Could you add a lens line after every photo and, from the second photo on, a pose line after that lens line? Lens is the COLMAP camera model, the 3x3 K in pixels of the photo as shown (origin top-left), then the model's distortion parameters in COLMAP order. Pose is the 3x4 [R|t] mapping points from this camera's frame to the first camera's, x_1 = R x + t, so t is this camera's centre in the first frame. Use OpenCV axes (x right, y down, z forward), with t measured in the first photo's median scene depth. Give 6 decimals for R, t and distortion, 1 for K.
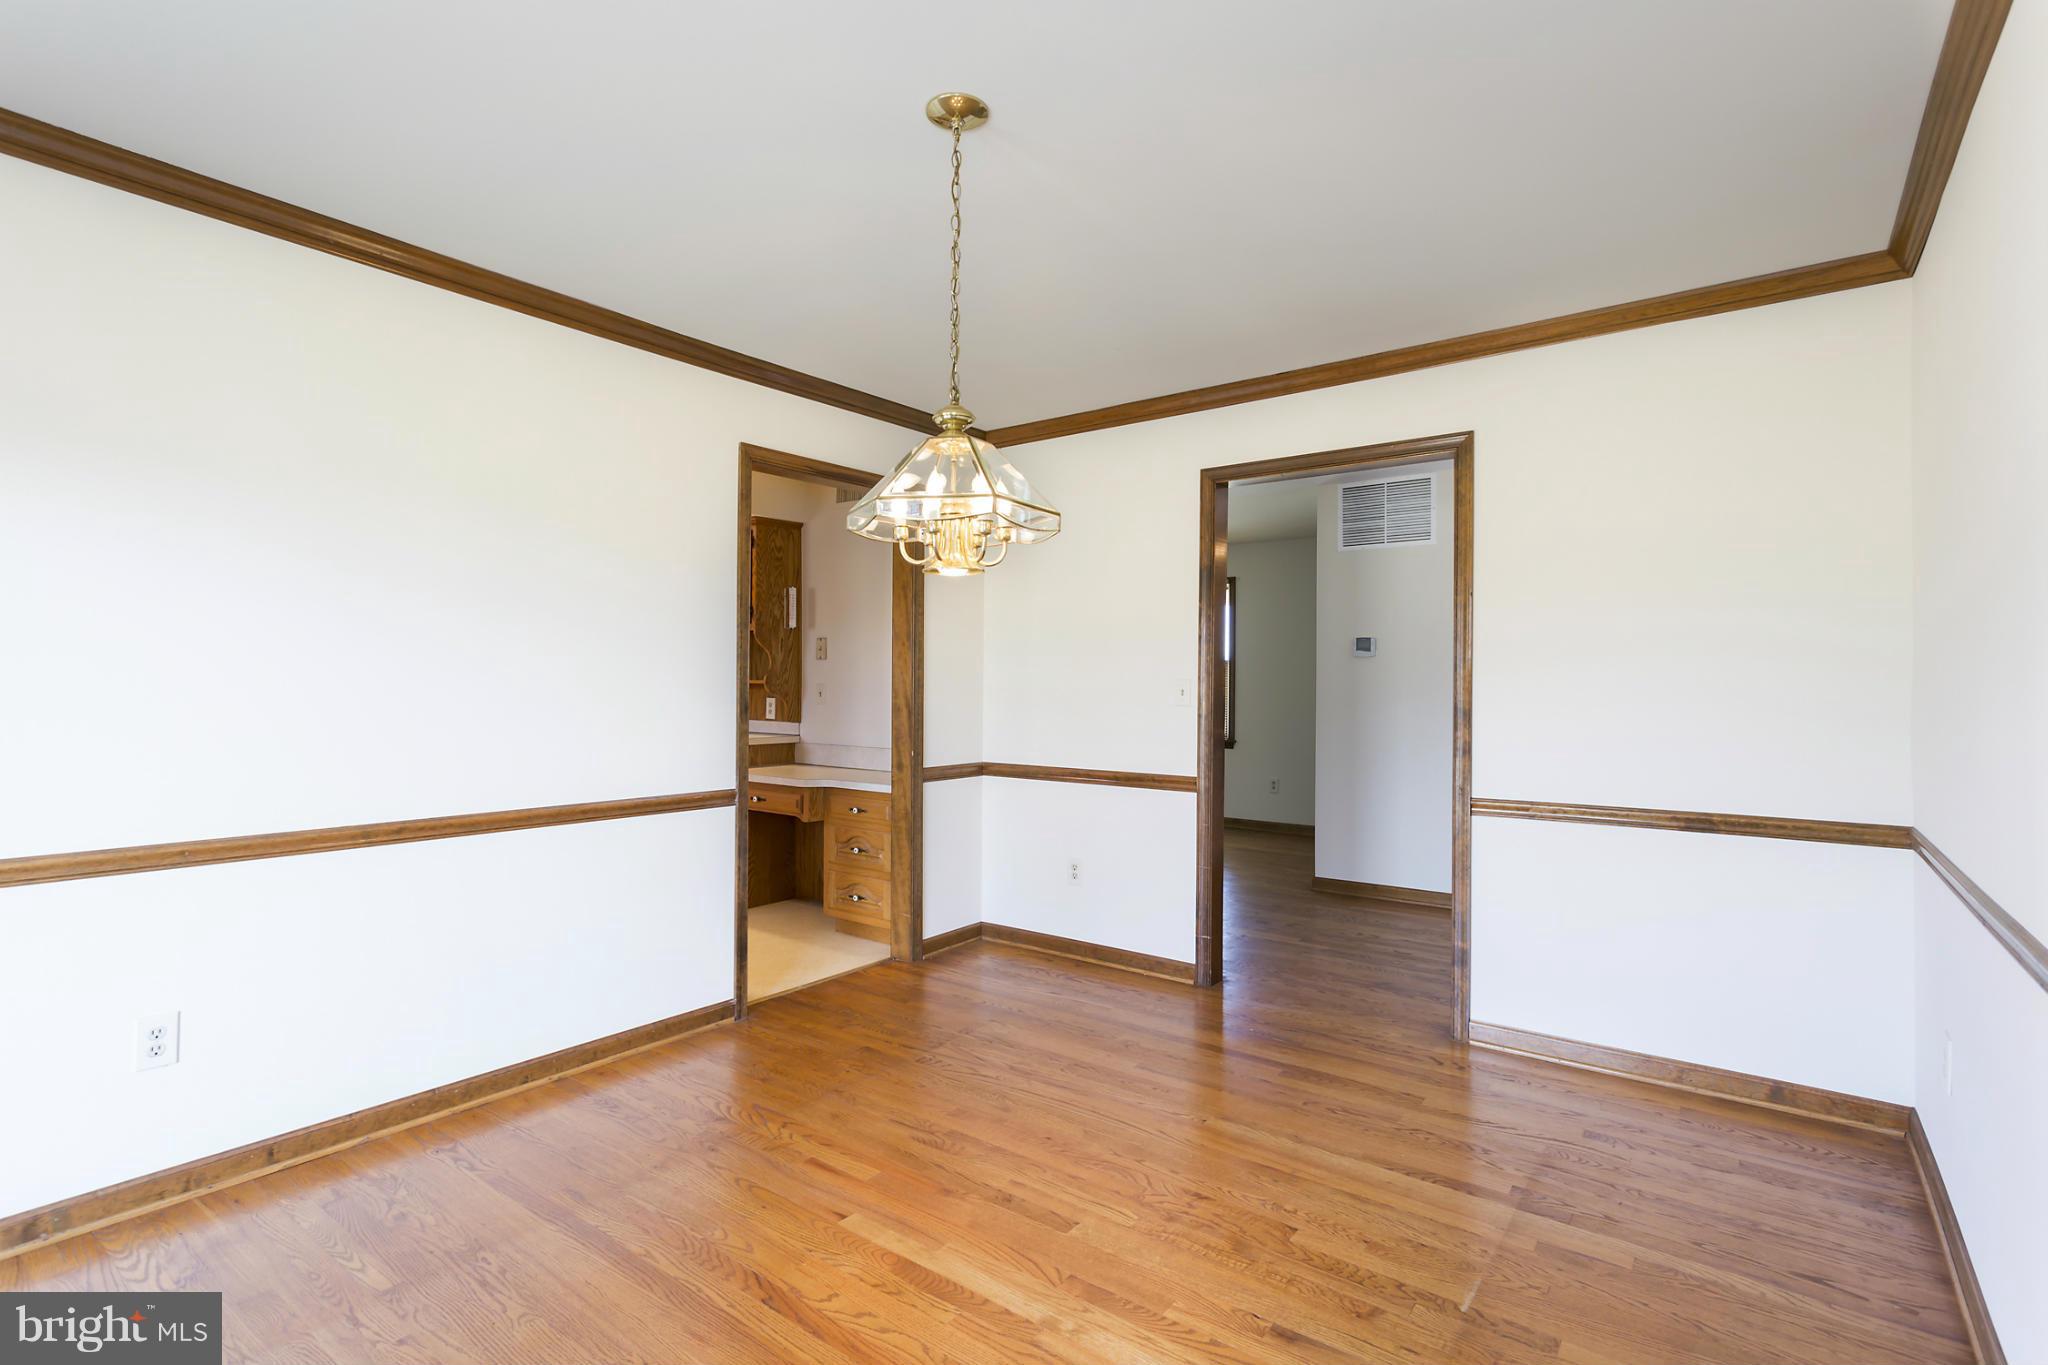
lens RADIAL K [[975.5, 0, 1023.1], [0, 975.5, 684.8], [0, 0, 1]] dist [0.023271, -0.000071]
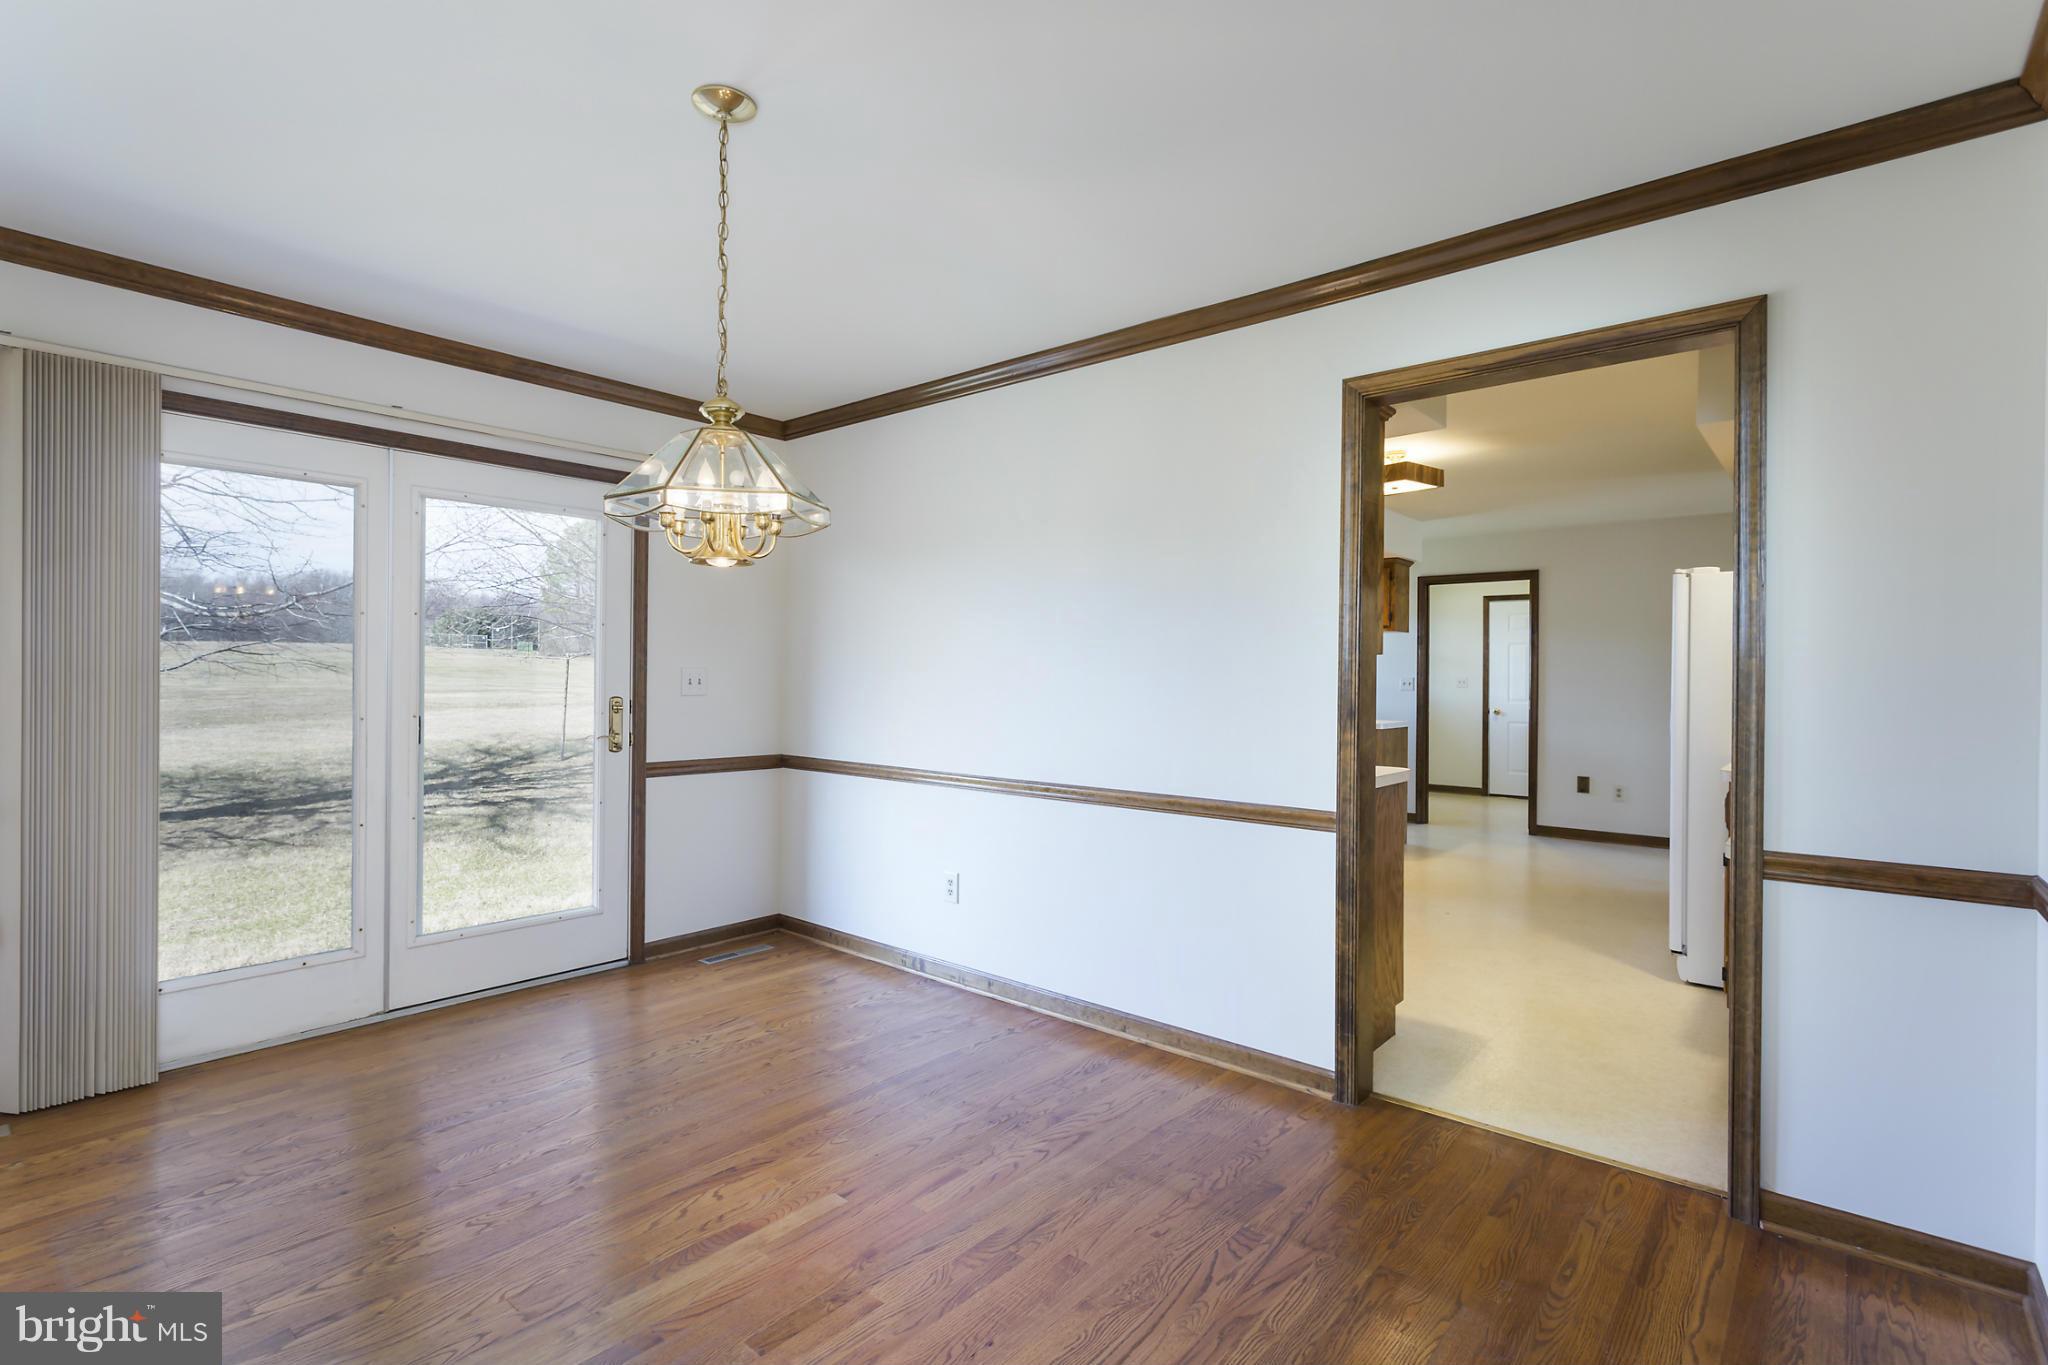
lens RADIAL K [[975.5, 0, 1023.1], [0, 975.5, 684.8], [0, 0, 1]] dist [0.023271, -0.000071]
pose [[-0.062052, -0.000638, -0.998073, 0.772014], [-0.009510, 0.999955, -0.000048, 0.004325], [0.998028, 0.009488, -0.062056, 1.153673]]
